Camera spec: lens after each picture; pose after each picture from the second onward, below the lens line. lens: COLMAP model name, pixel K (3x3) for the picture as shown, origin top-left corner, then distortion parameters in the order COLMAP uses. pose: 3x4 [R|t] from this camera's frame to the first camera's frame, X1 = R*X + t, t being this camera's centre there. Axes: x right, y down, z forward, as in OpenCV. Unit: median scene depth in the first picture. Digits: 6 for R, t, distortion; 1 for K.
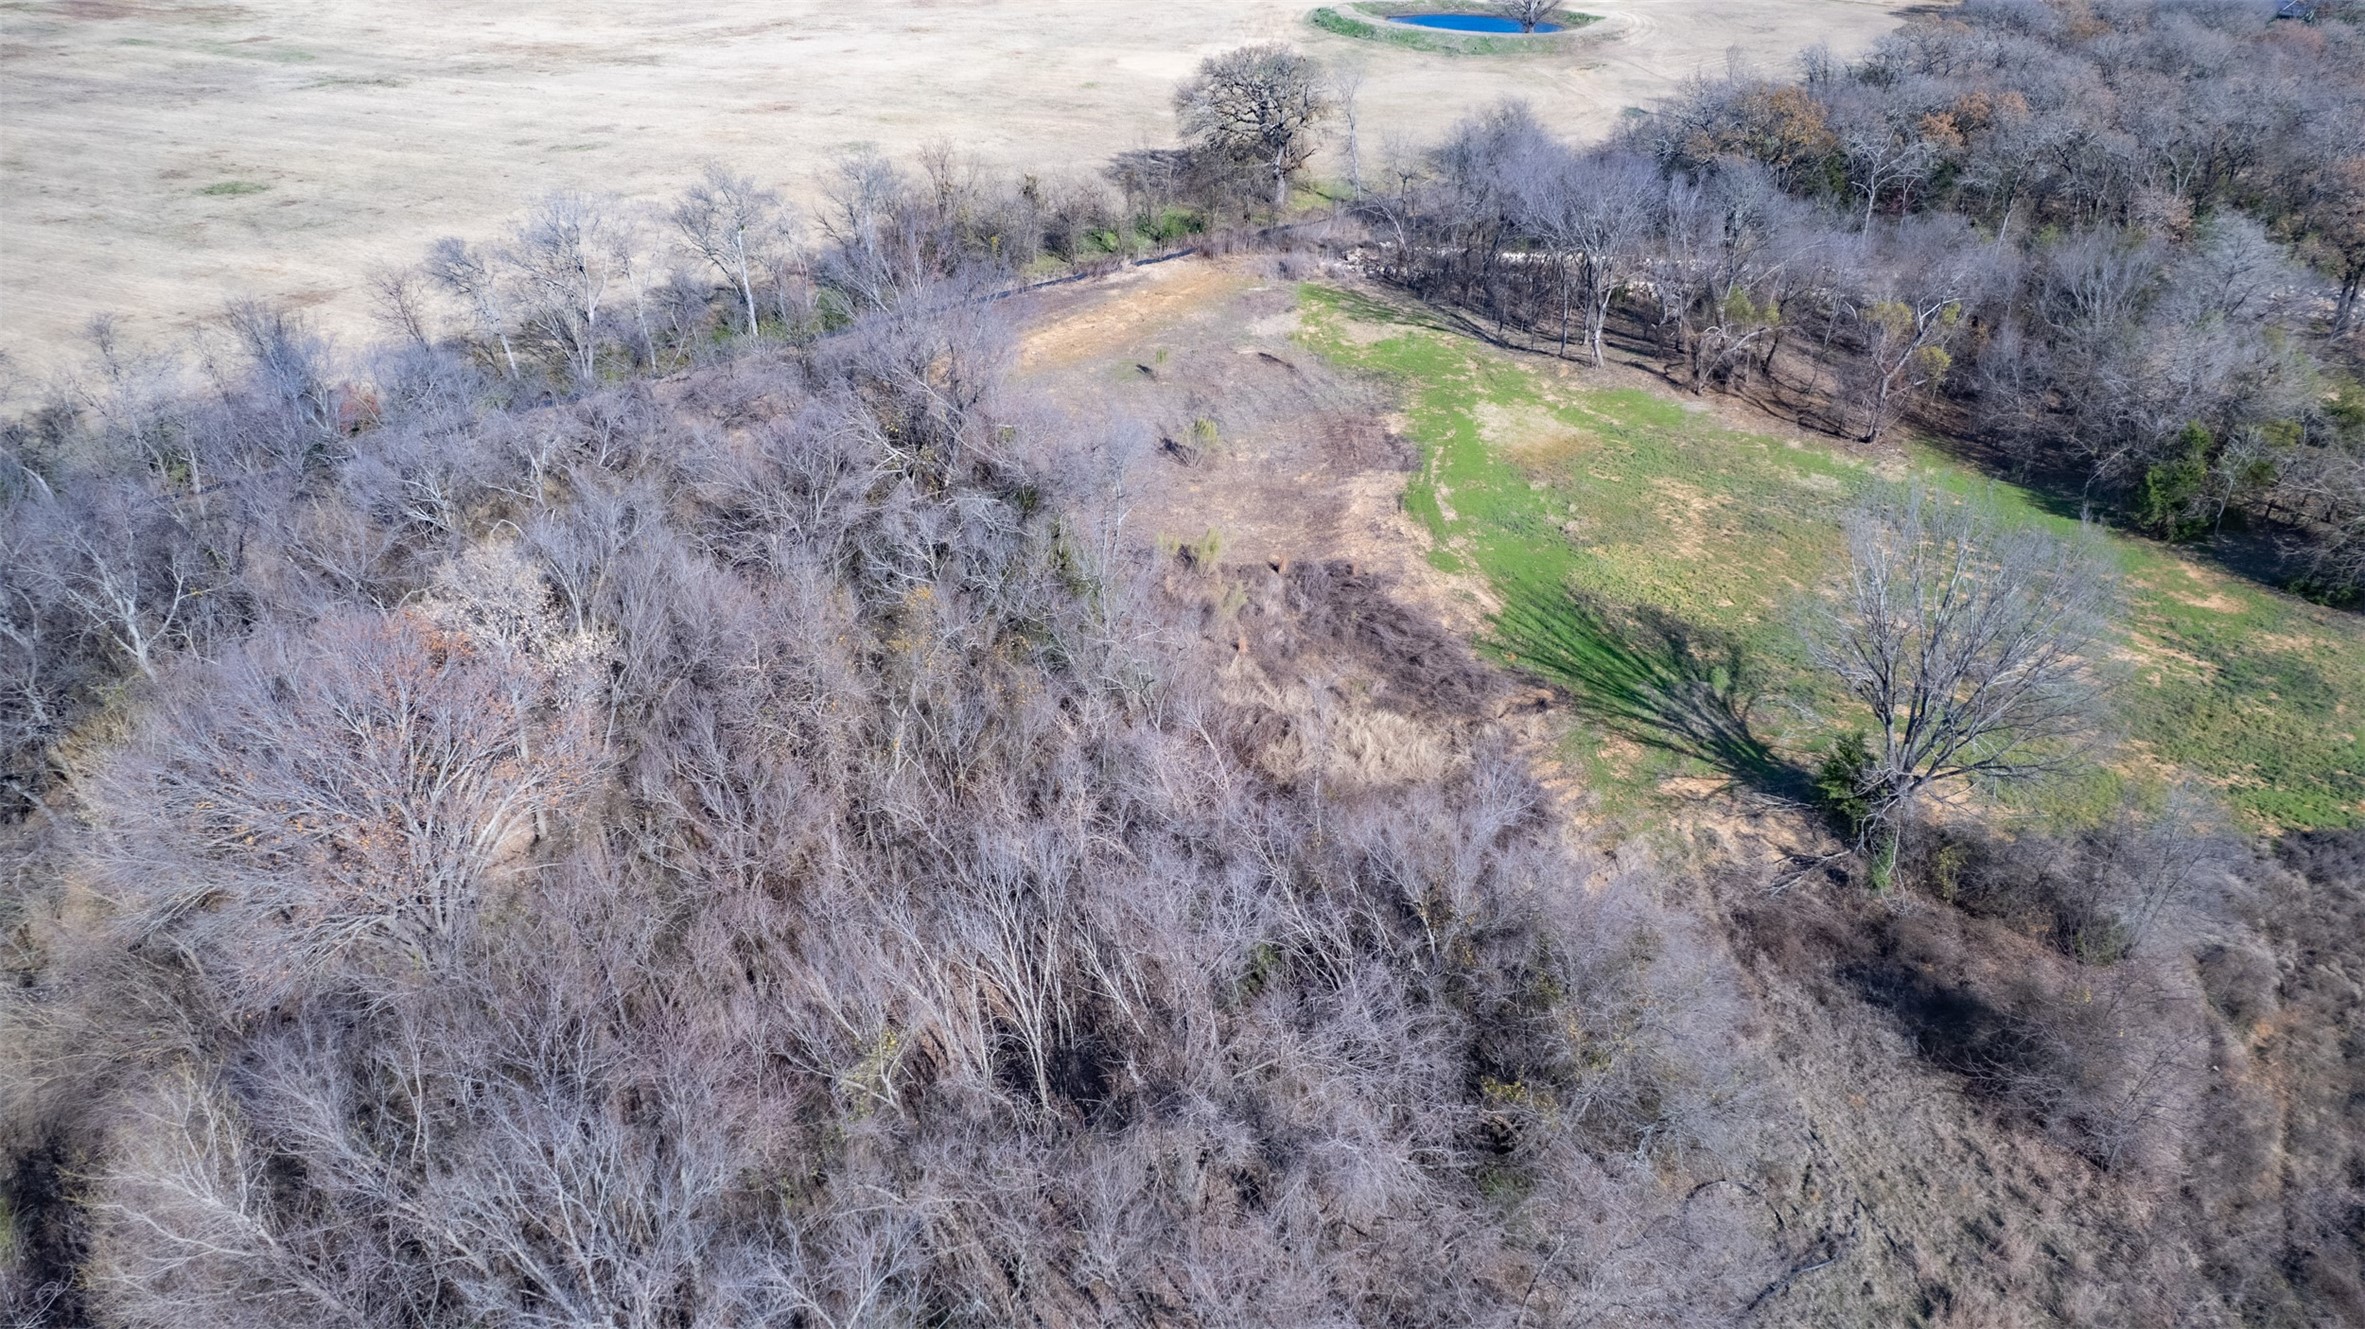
lens RADIAL K [[1511.4, 0, 1187.7], [0, 1511.4, 678.6], [0, 0, 1]] dist [-0.069095, 0.062518]
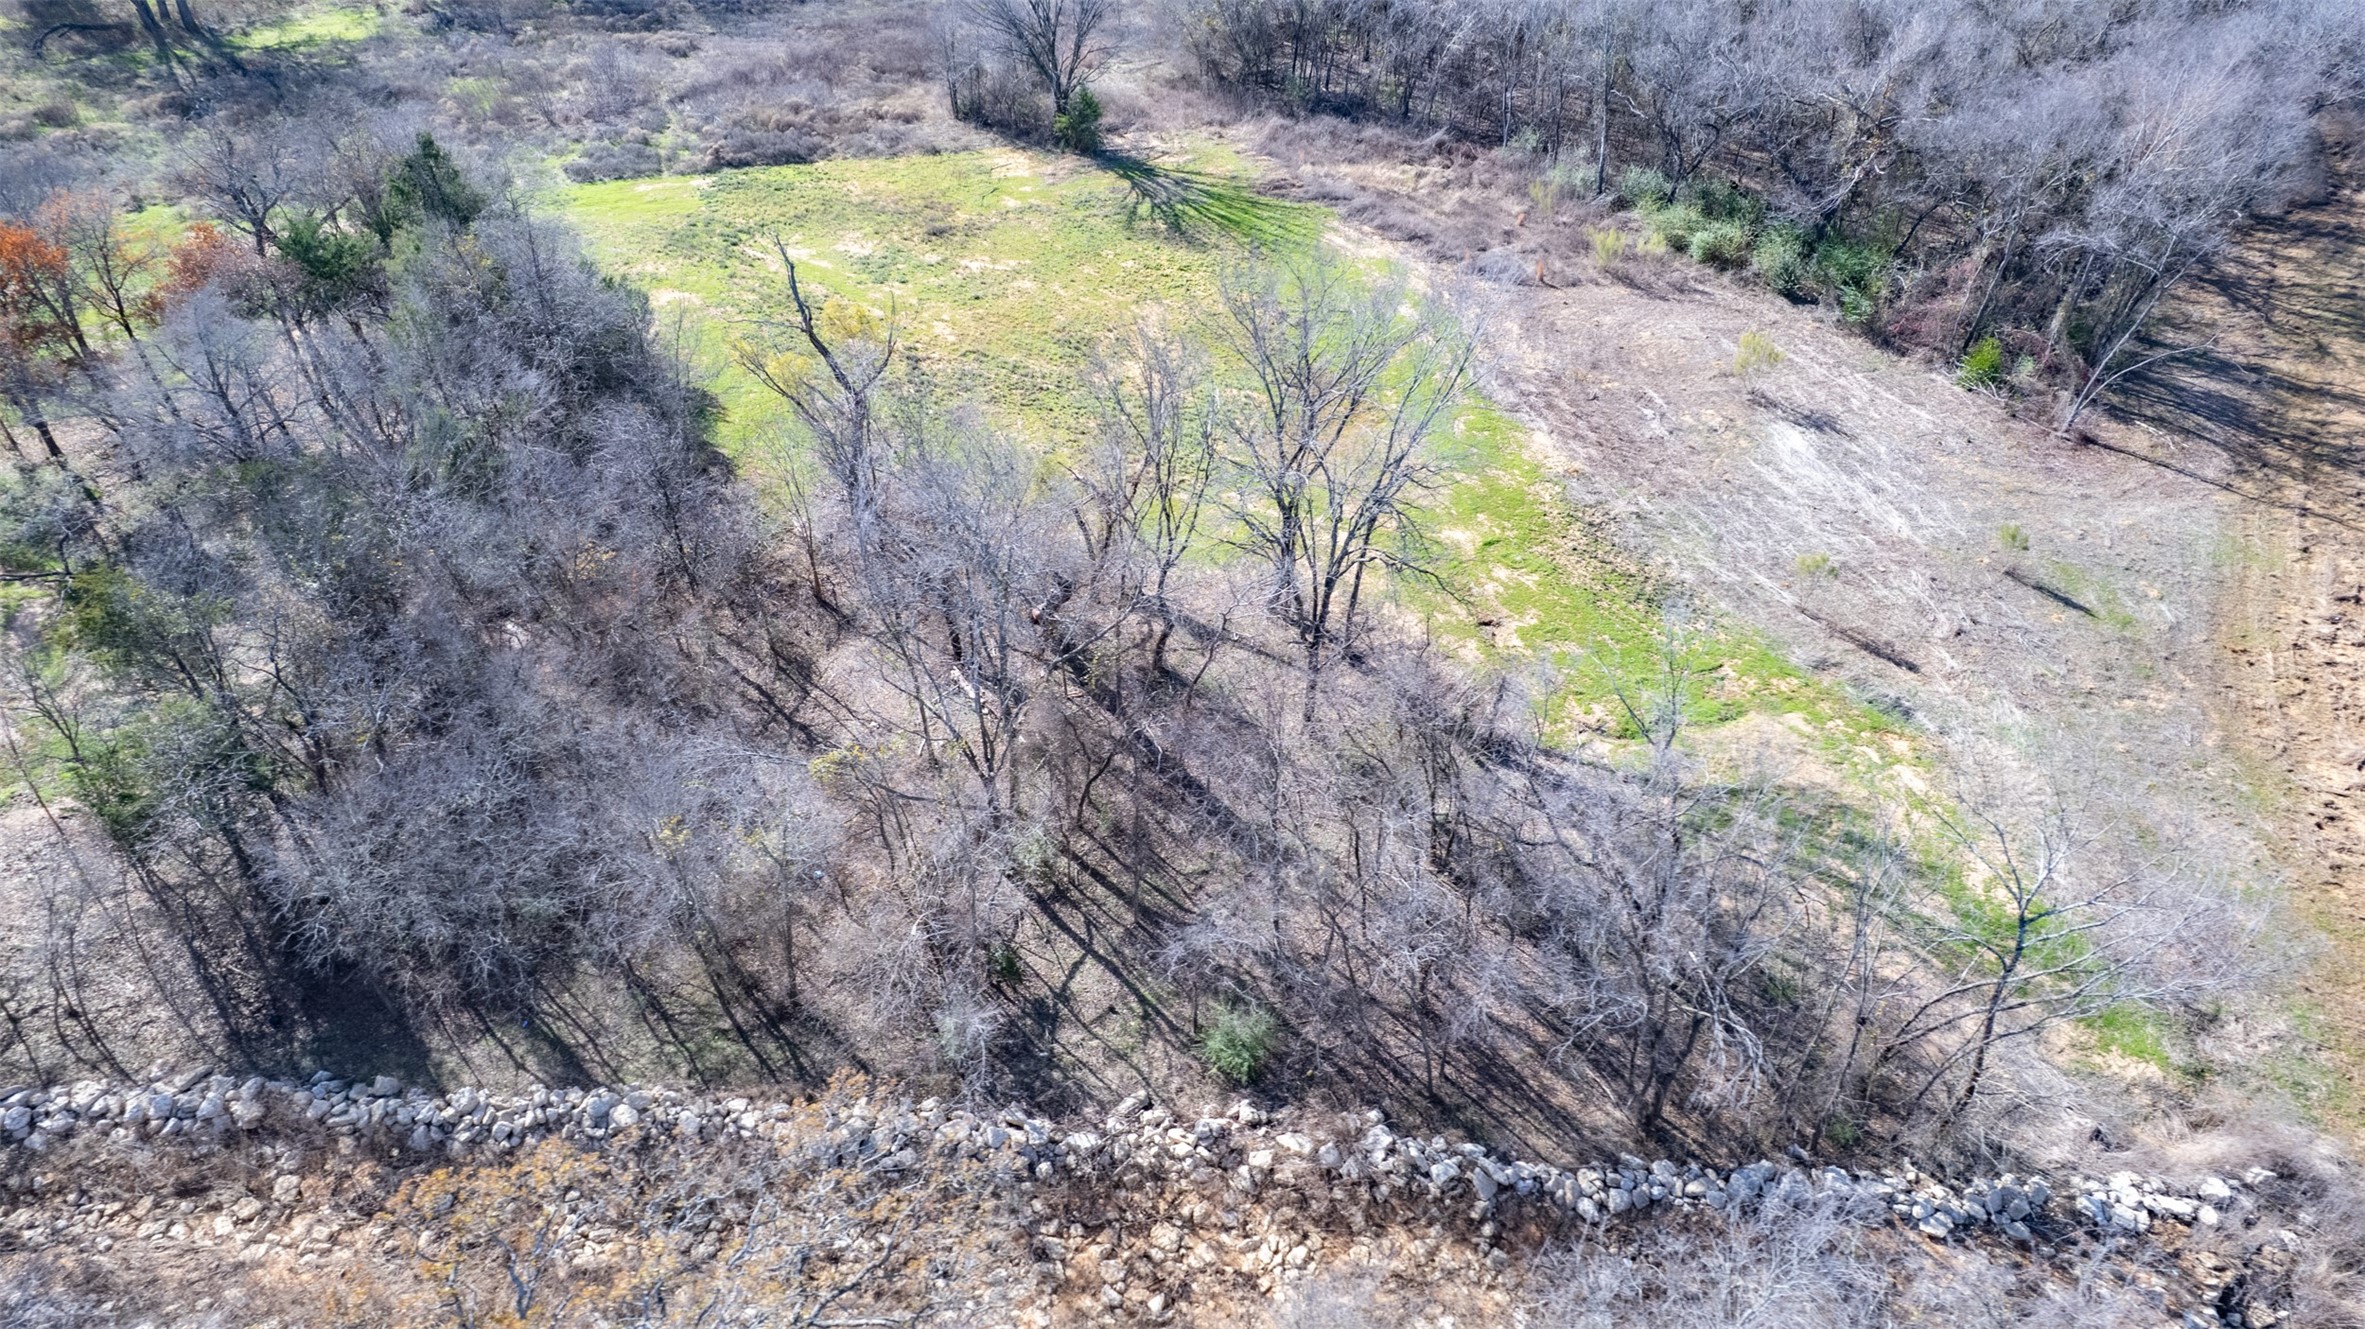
lens RADIAL K [[1511.4, 0, 1181.2], [0, 1511.4, 673.6], [0, 0, 1]] dist [-0.069095, 0.062518]
pose [[-0.971579, 0.159652, -0.174771, 0.520262], [-0.108128, 0.357467, 0.927645, -0.897311], [0.210576, 0.920178, -0.330045, 1.525752]]
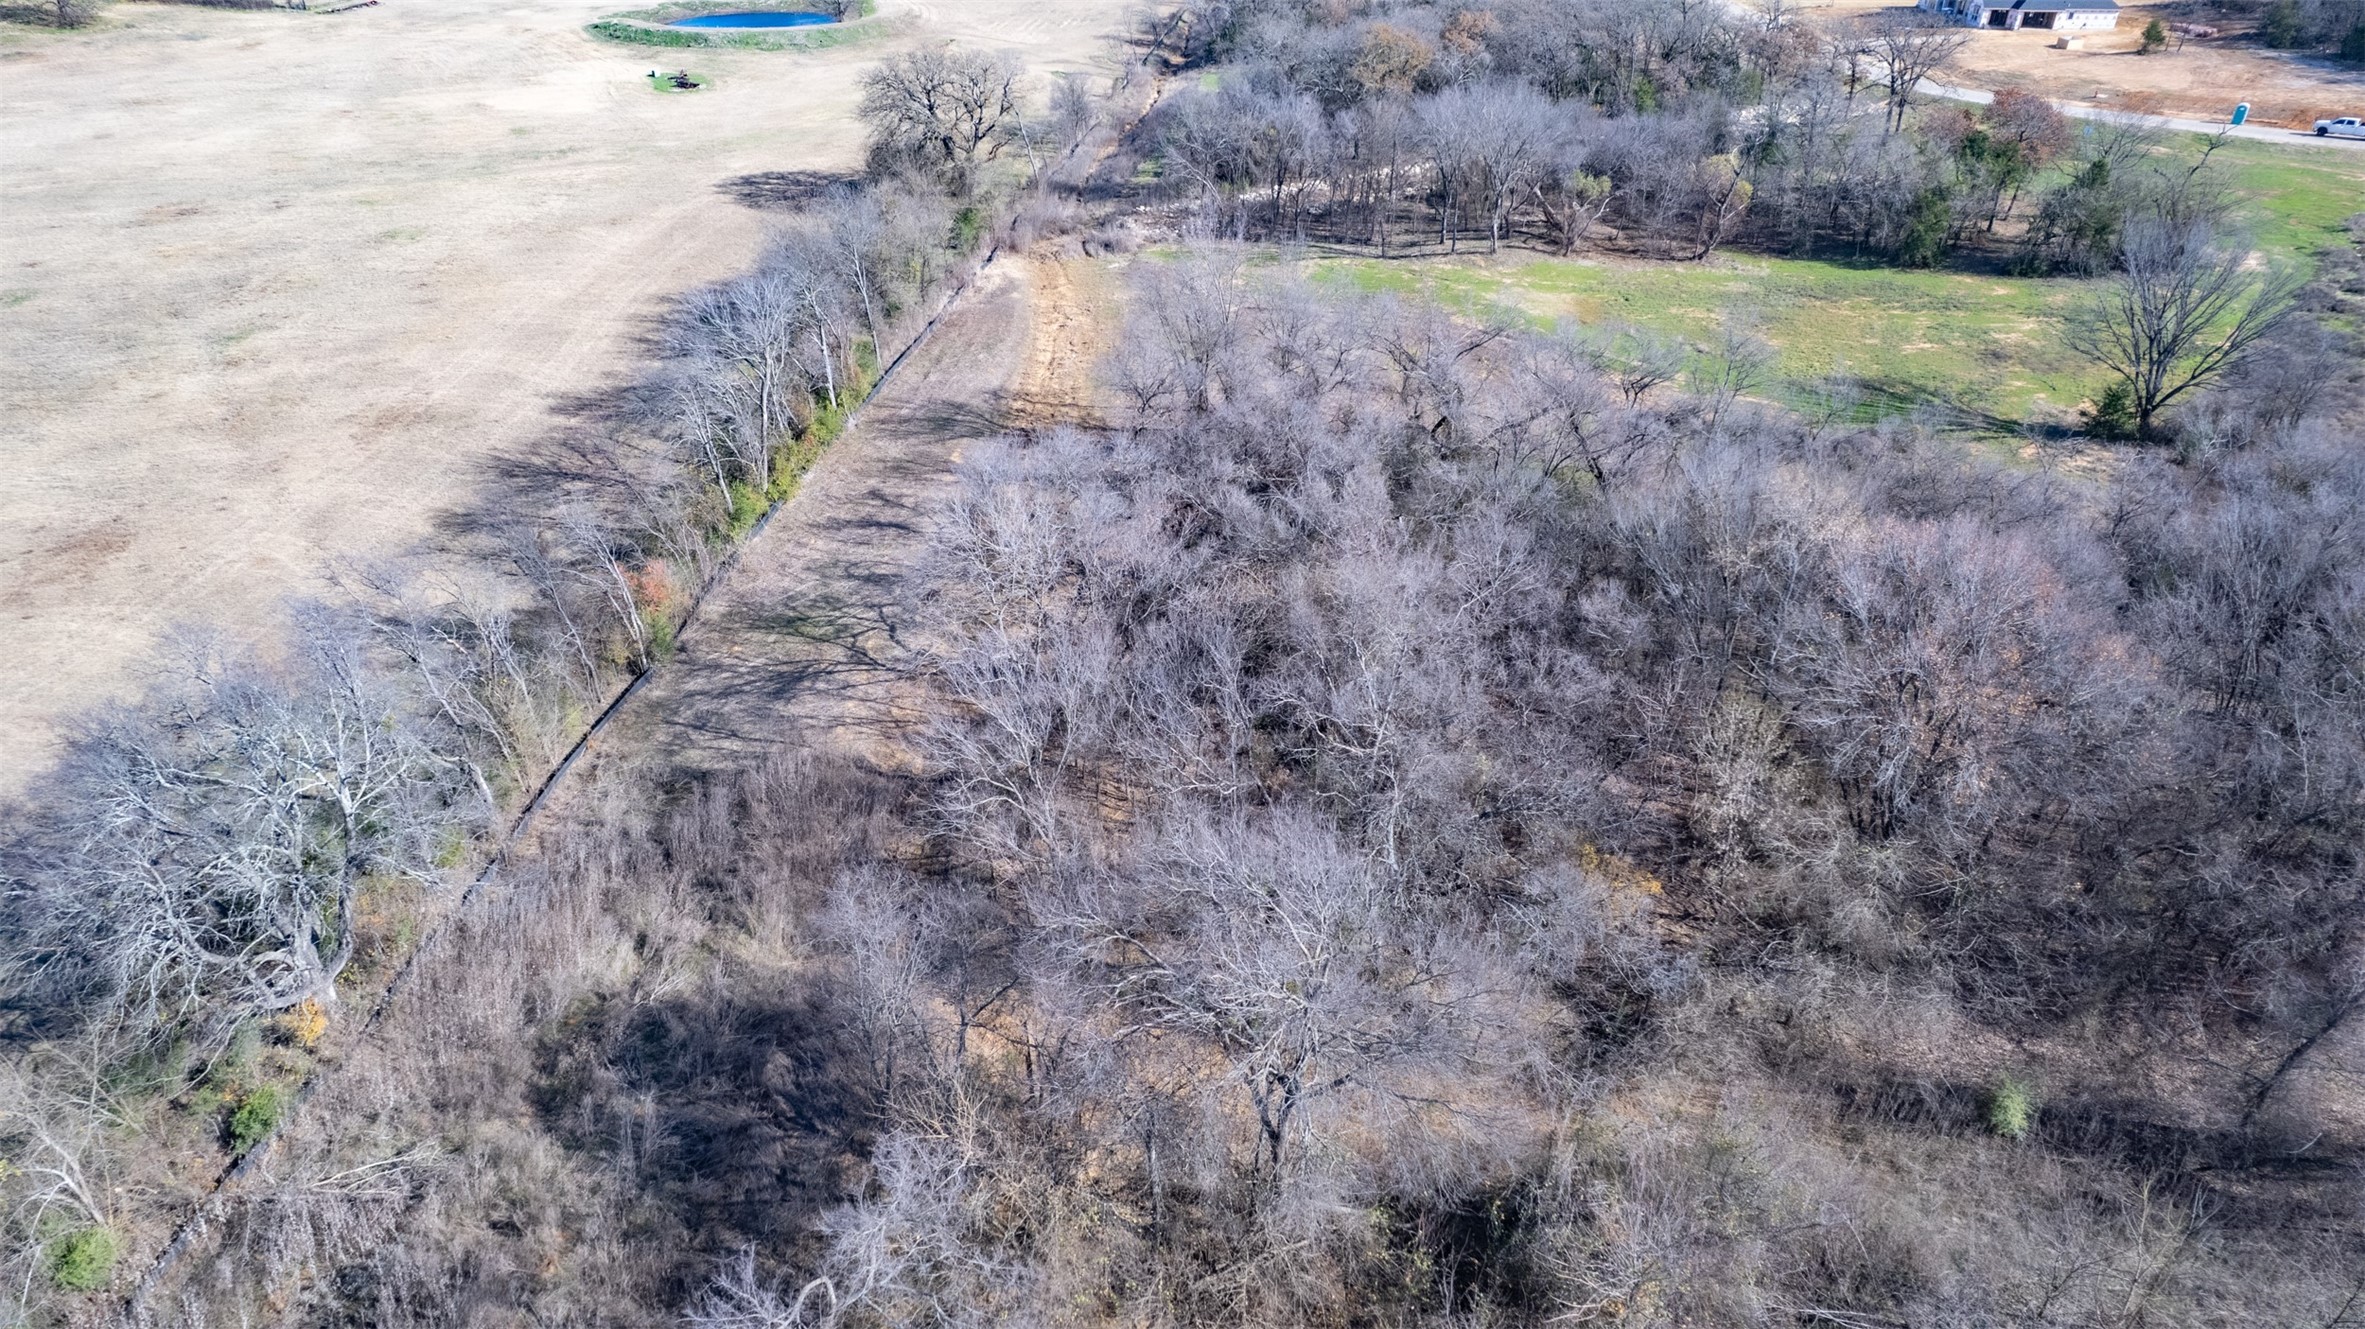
lens RADIAL K [[1511.4, 0, 1182.9], [0, 1511.4, 681.8], [0, 0, 1]] dist [-0.069095, 0.062518]
pose [[0.740017, -0.352727, 0.572677, -0.995174], [0.345667, 0.929853, 0.126049, -0.155471], [-0.576966, 0.104678, 0.810033, 0.199691]]
